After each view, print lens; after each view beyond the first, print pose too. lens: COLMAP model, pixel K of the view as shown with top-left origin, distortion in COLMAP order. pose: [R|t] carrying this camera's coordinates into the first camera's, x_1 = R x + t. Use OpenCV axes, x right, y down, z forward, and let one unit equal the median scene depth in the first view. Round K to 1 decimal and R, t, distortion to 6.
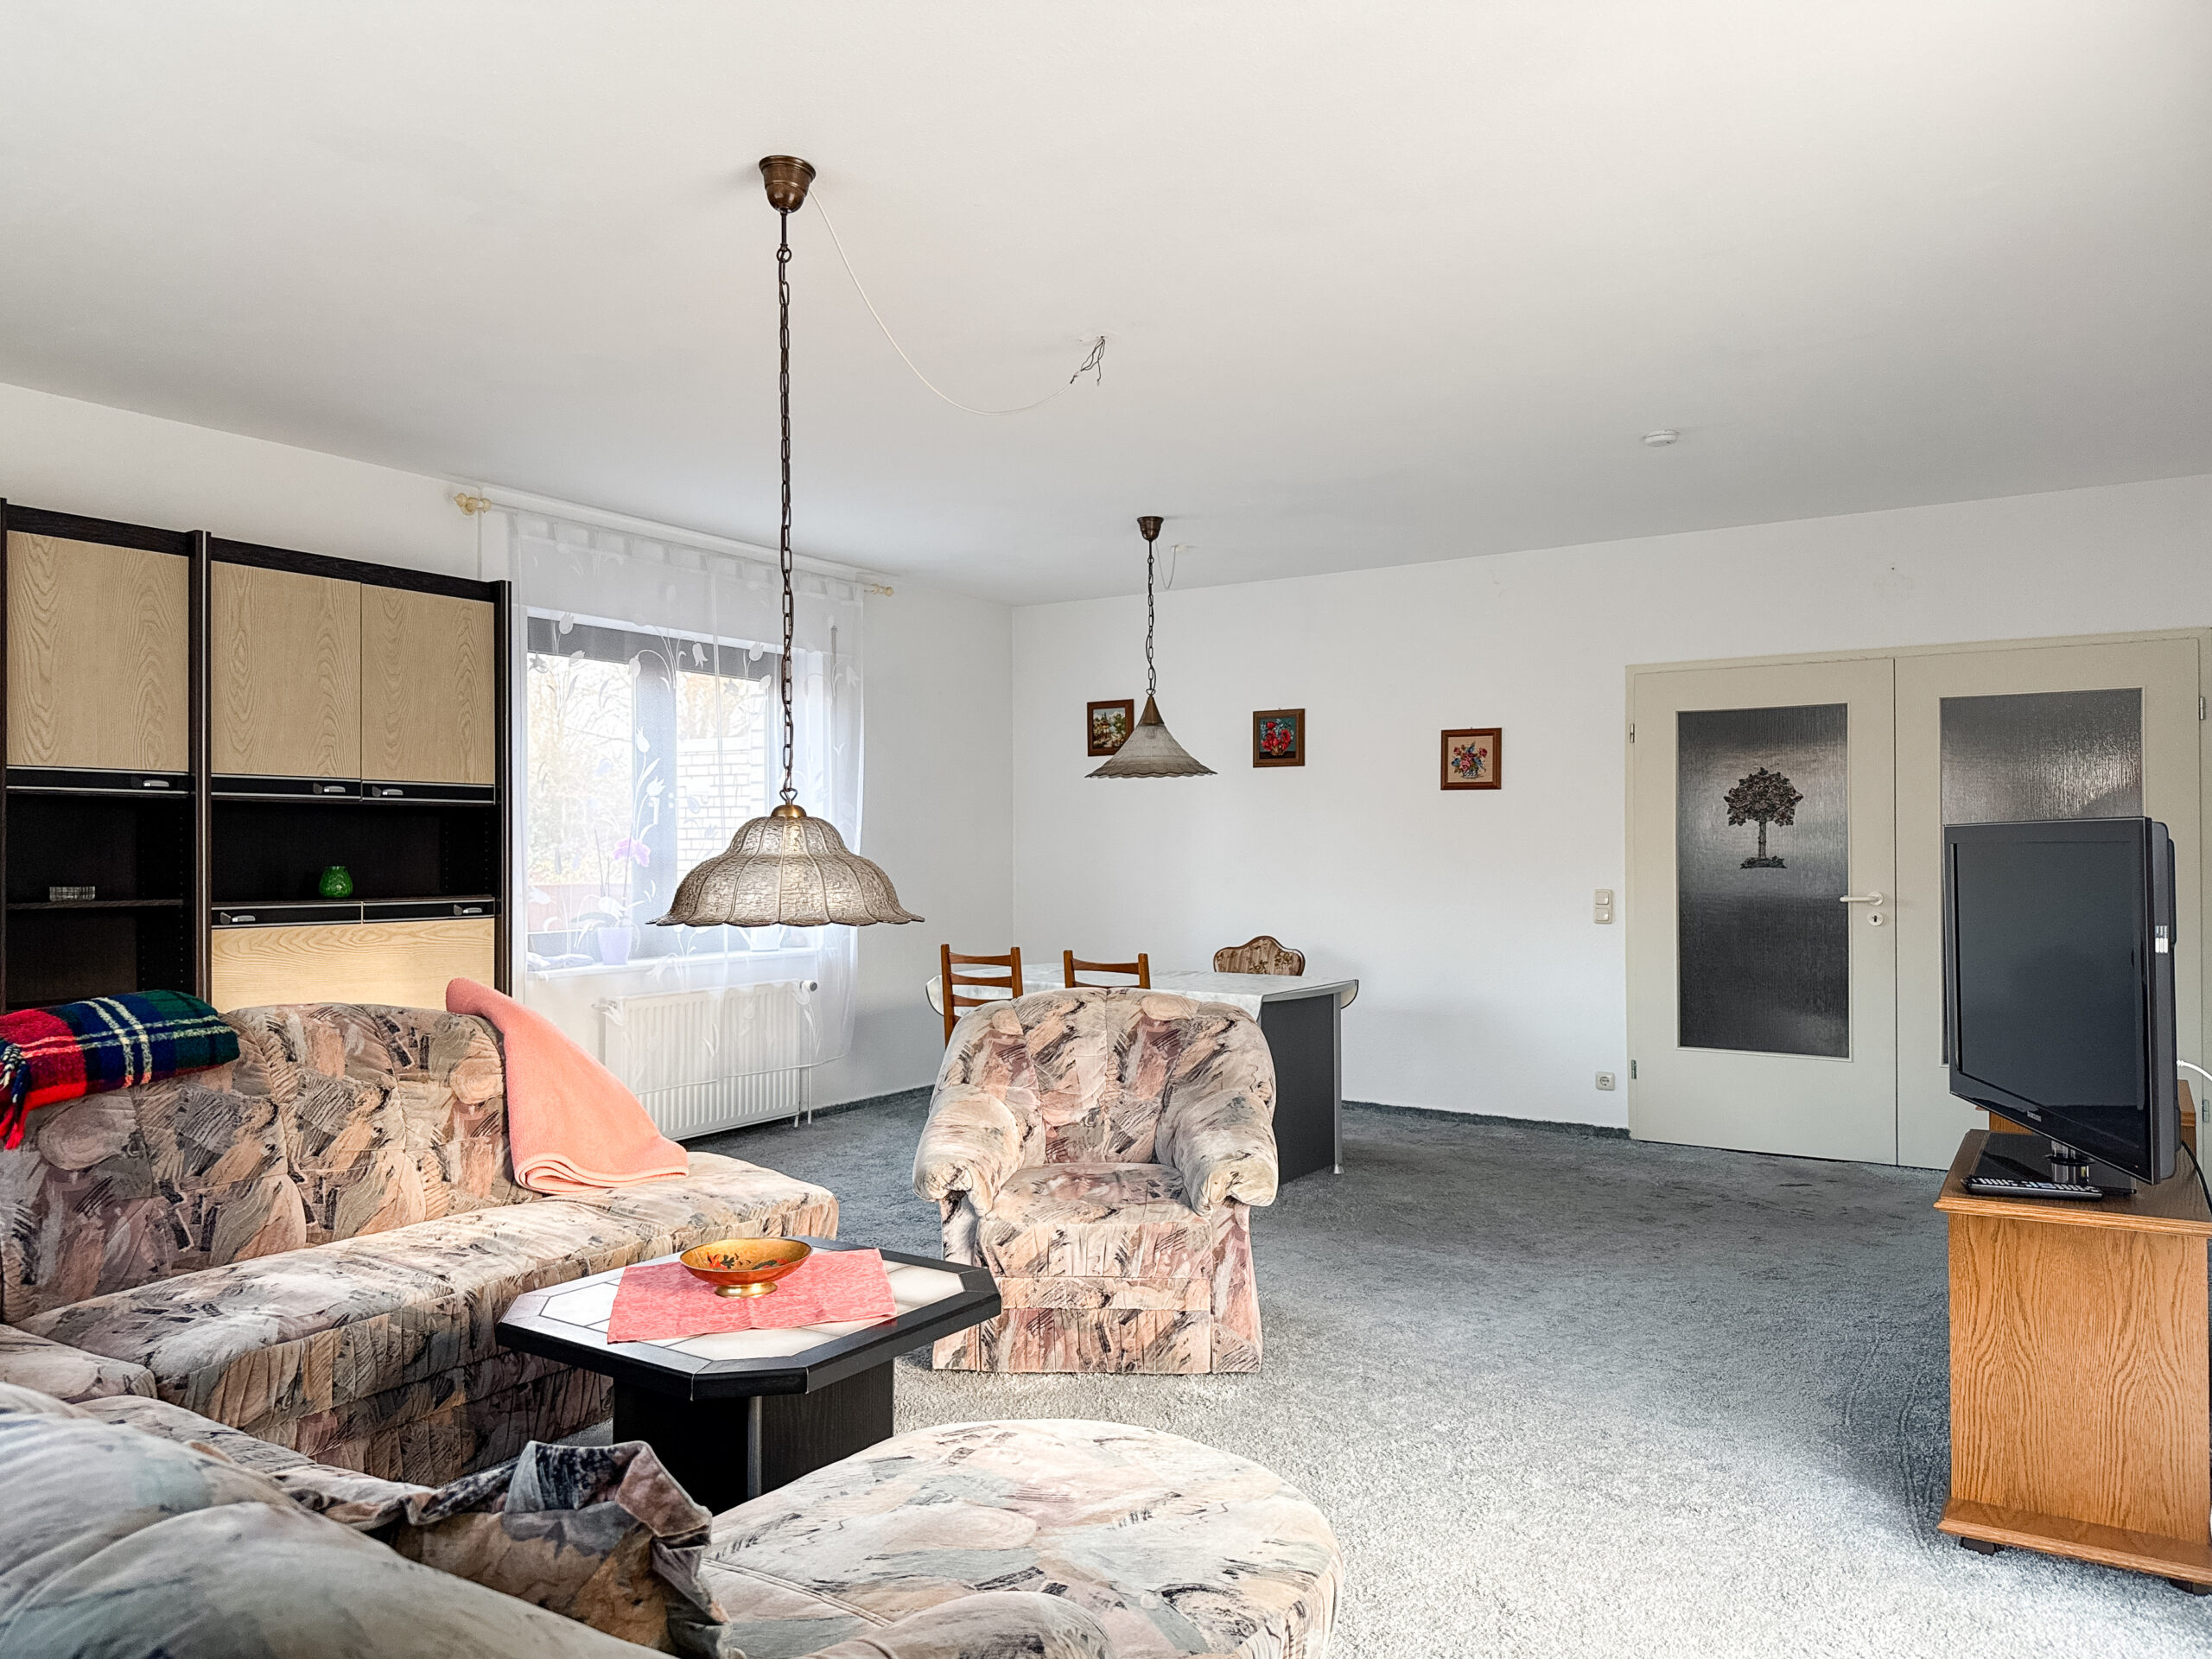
lens RADIAL K [[1543.9, 0, 1106.0], [0, 1543.9, 829.5], [0, 0, 1]] dist [0.157268, -0.267933]
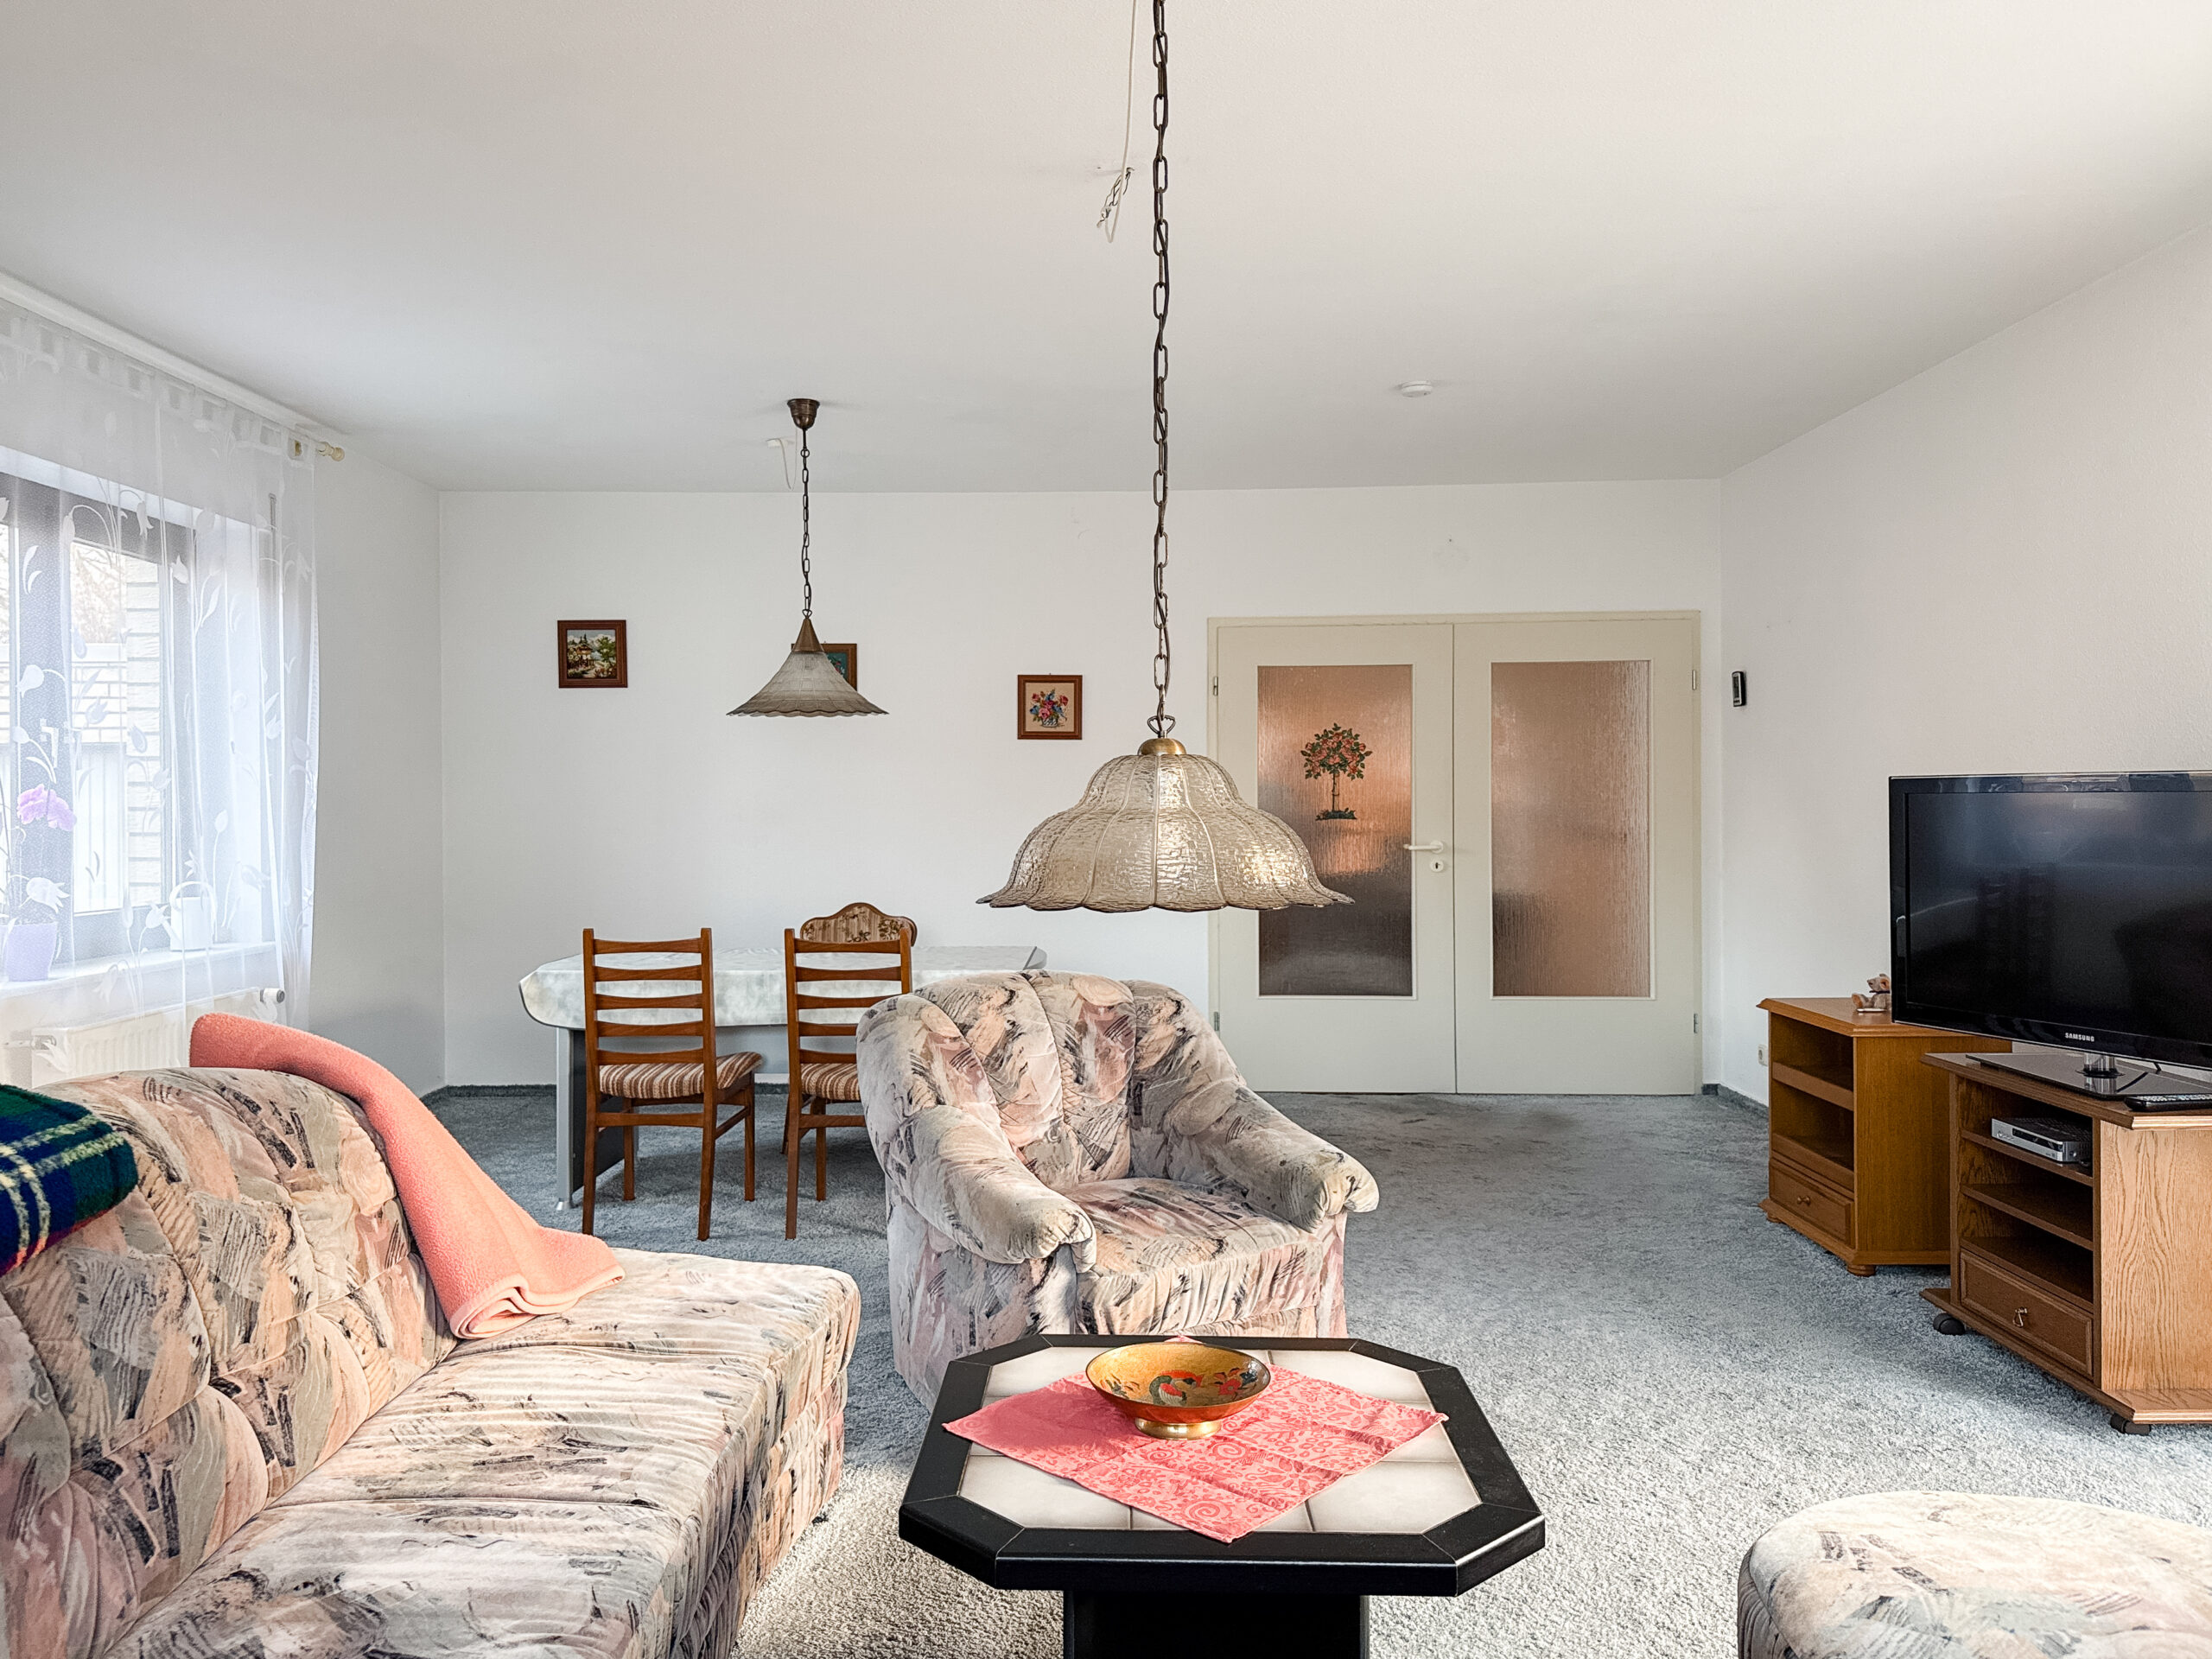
lens RADIAL K [[1609.6, 0, 1023.4], [0, 1609.6, 810.8], [0, 0, 1]] dist [0.152426, -0.226970]
pose [[0.851484, -0.004415, 0.524362, -0.462055], [-0.004141, 0.999877, 0.015144, 0.004591], [-0.524364, -0.015066, 0.851361, 0.283833]]
